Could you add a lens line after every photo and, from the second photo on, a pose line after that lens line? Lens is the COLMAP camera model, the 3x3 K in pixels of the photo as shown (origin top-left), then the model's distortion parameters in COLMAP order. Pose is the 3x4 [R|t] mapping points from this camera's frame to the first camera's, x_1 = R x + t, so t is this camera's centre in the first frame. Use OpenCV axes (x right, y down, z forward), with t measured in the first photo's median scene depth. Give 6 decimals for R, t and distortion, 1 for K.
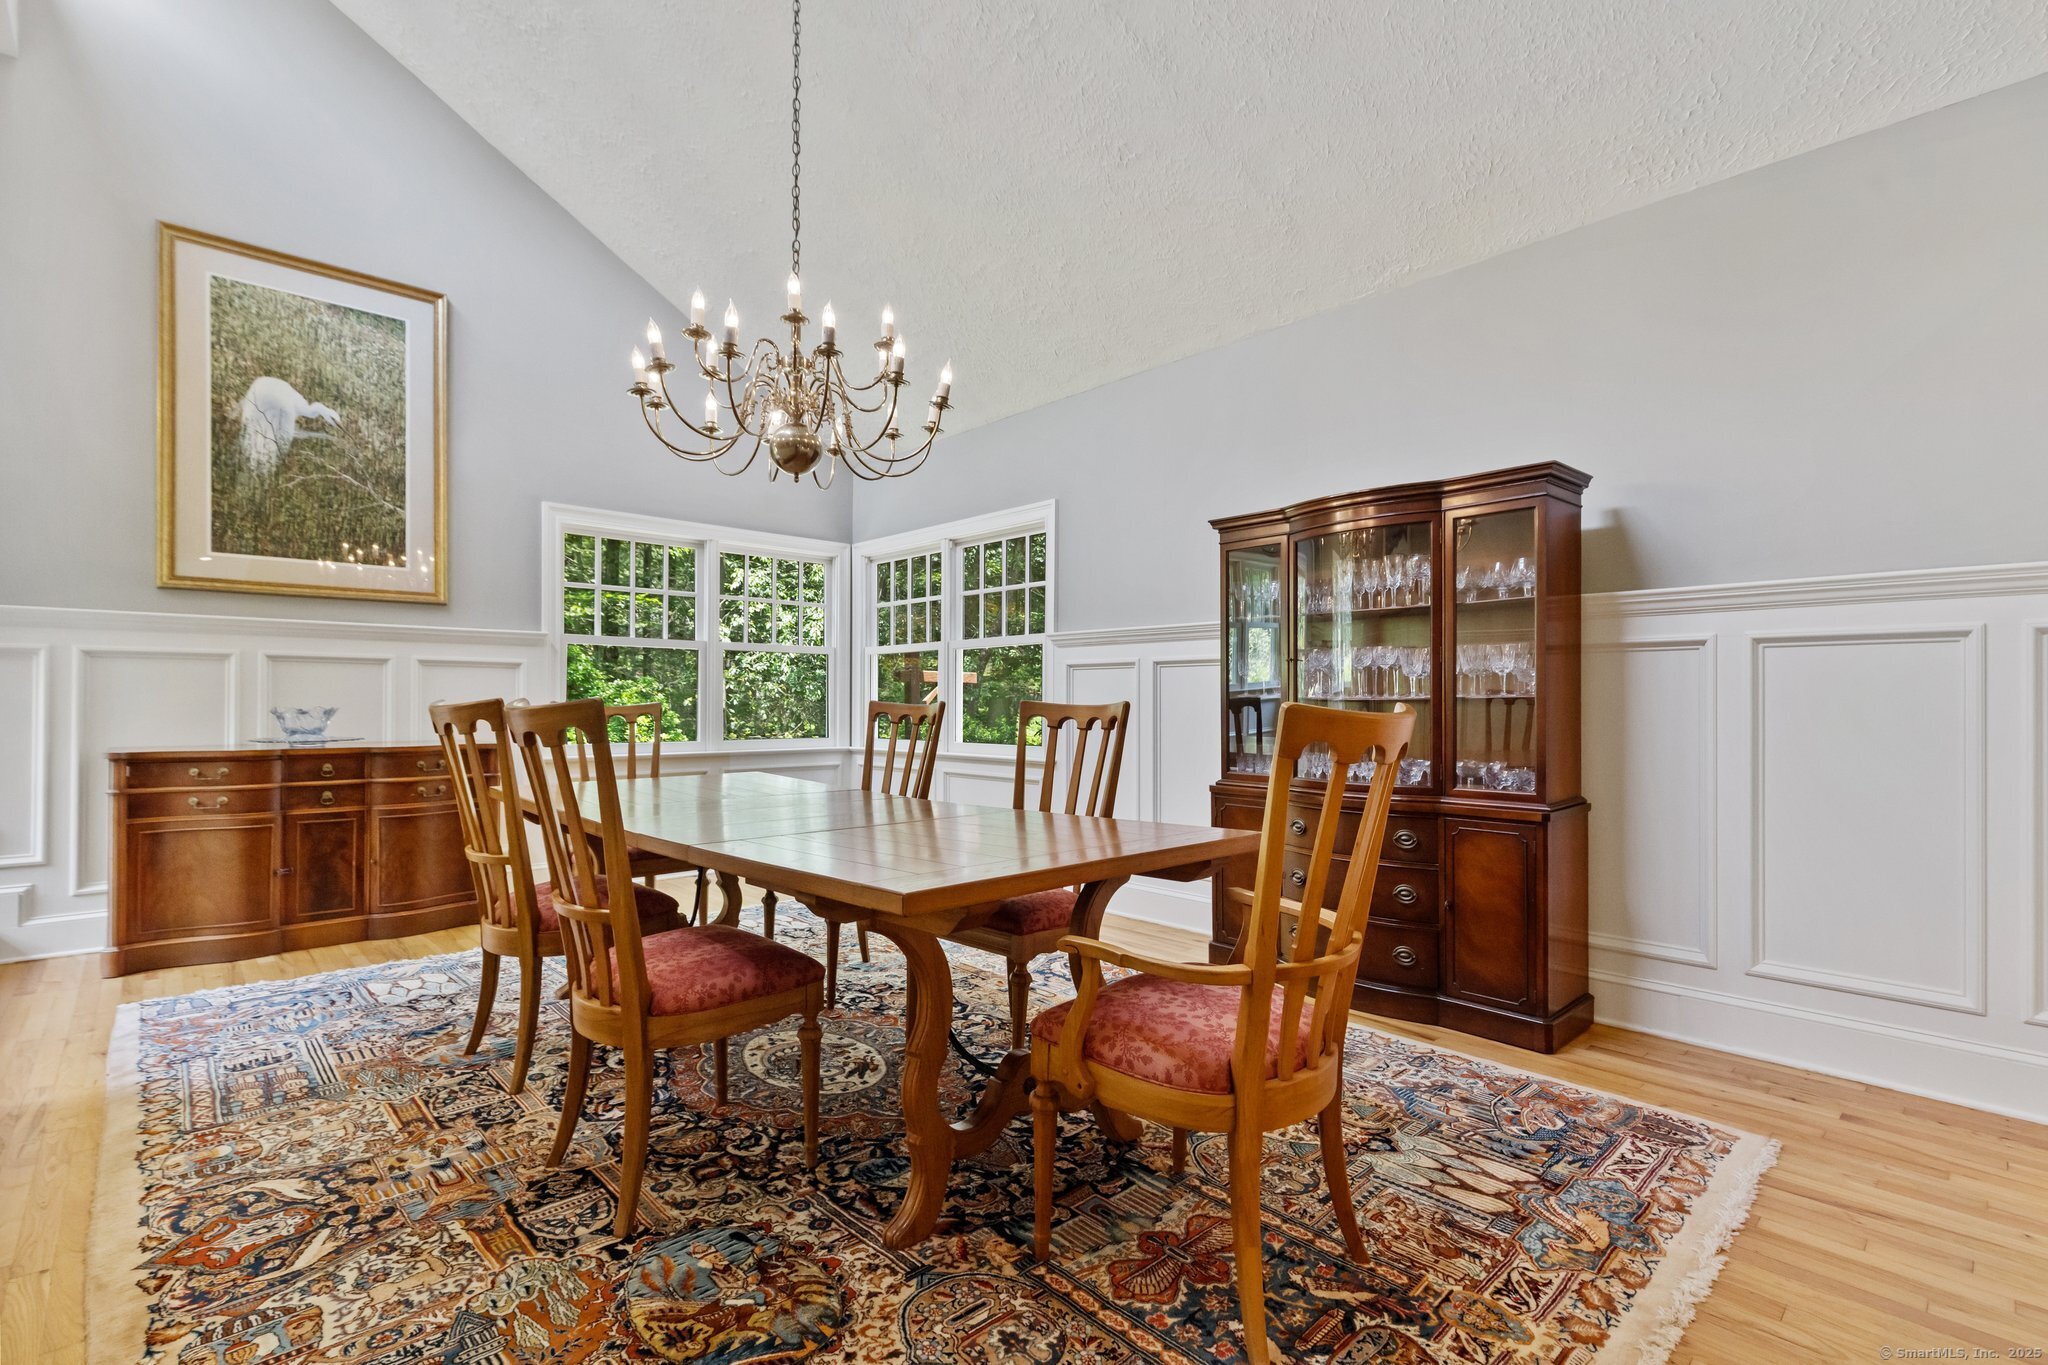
lens RADIAL K [[933.2, 0, 1013.3], [0, 933.2, 695.8], [0, 0, 1]] dist [0.008926, -0.000361]
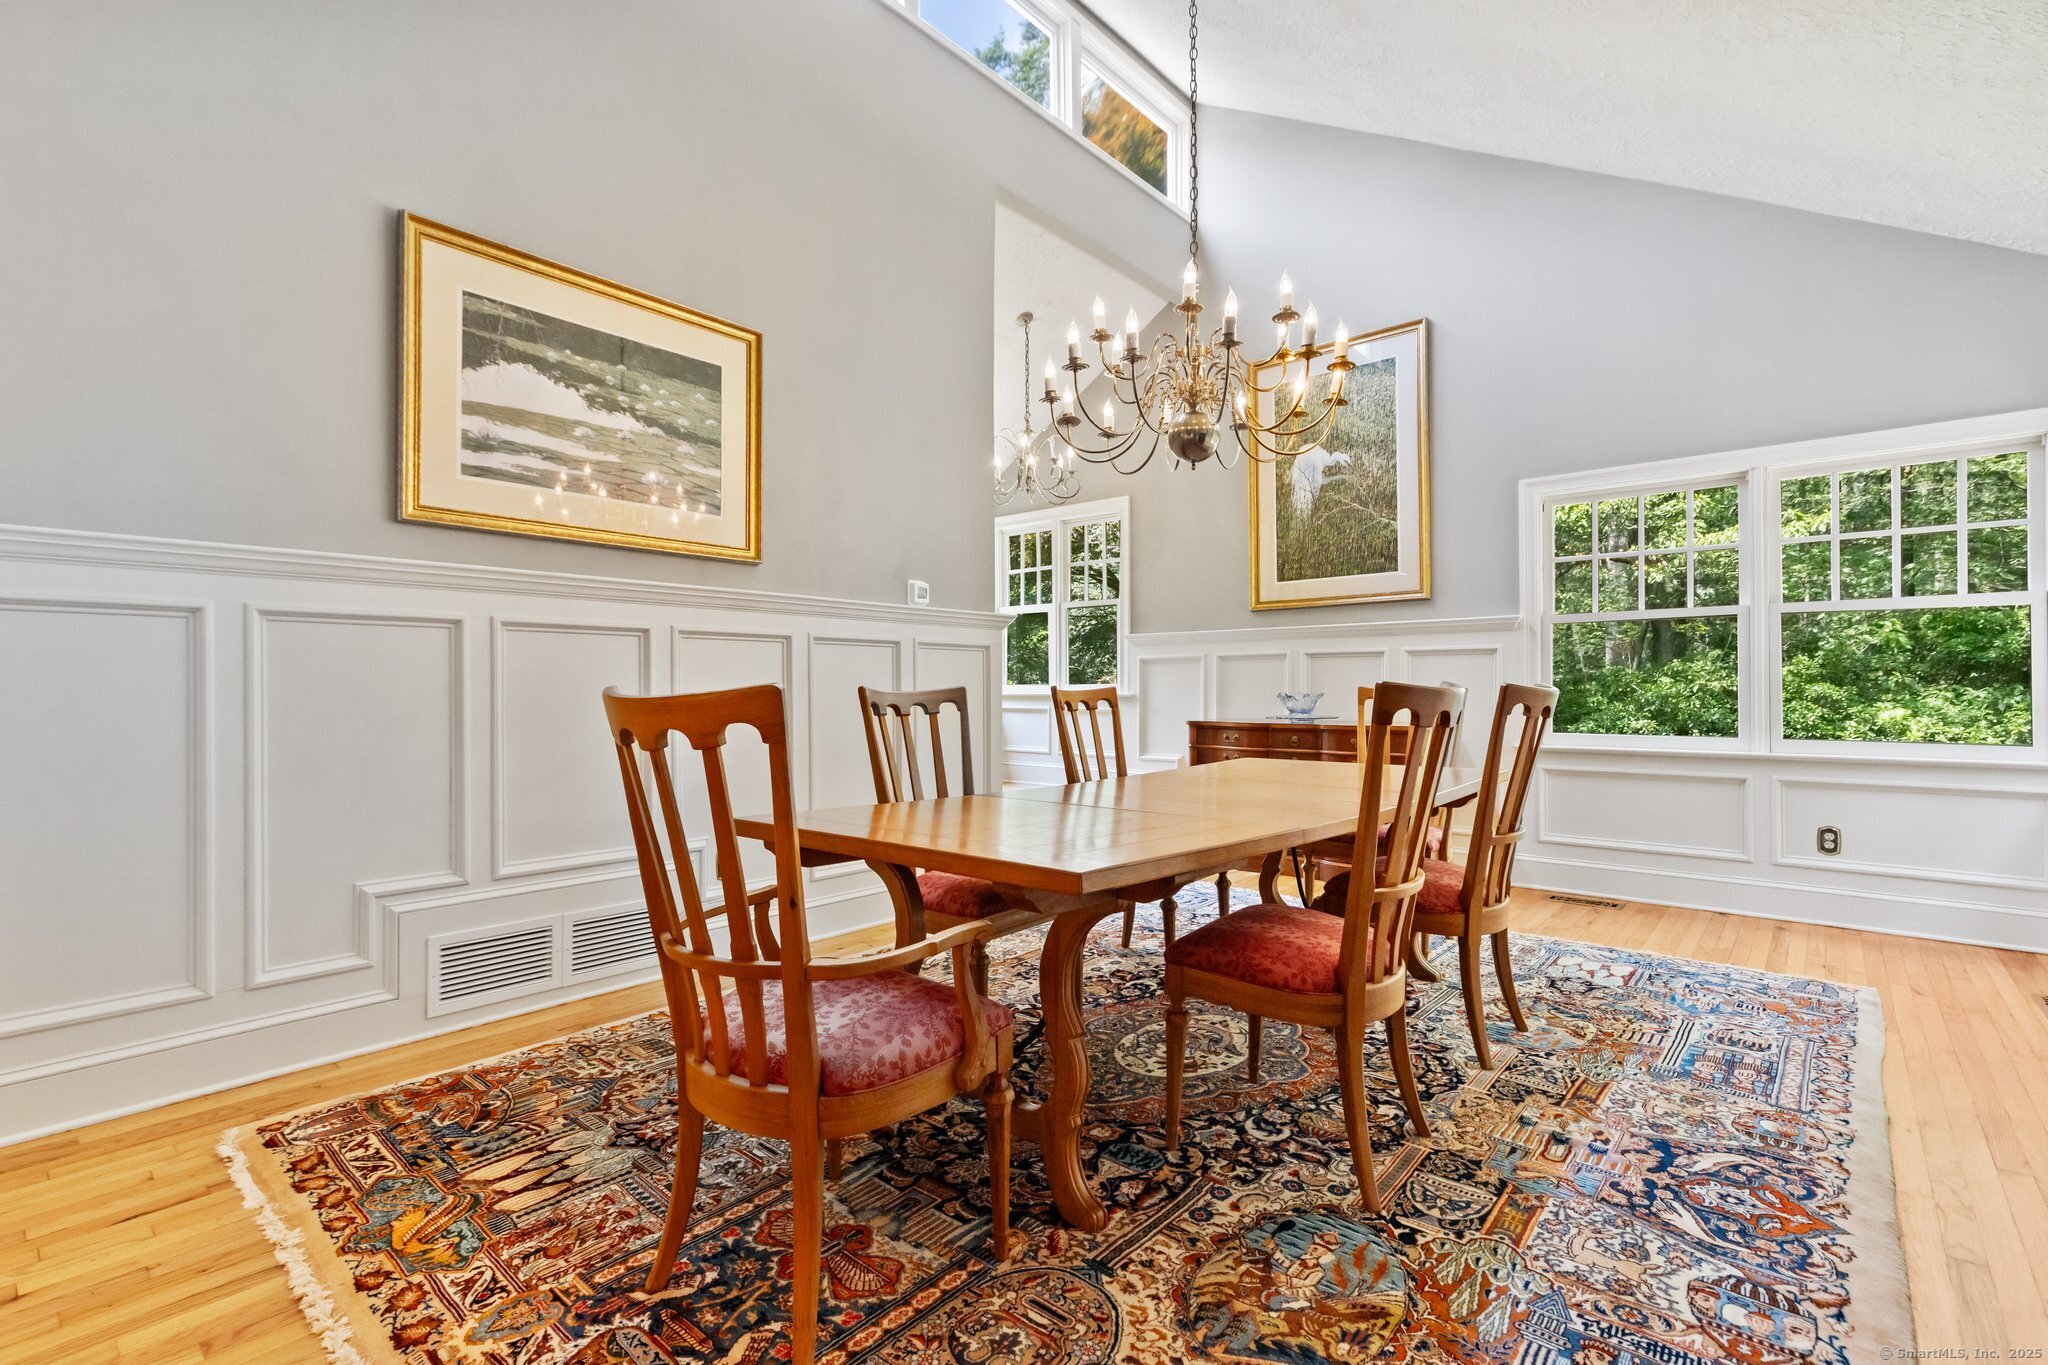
lens RADIAL K [[933.2, 0, 1012.6], [0, 933.2, 685.8], [0, 0, 1]] dist [0.008926, -0.000361]
pose [[0.096360, -0.006859, -0.995323, 0.480955], [0.010732, 0.999925, -0.005852, 0.005756], [0.995289, -0.010118, 0.096427, 0.450777]]
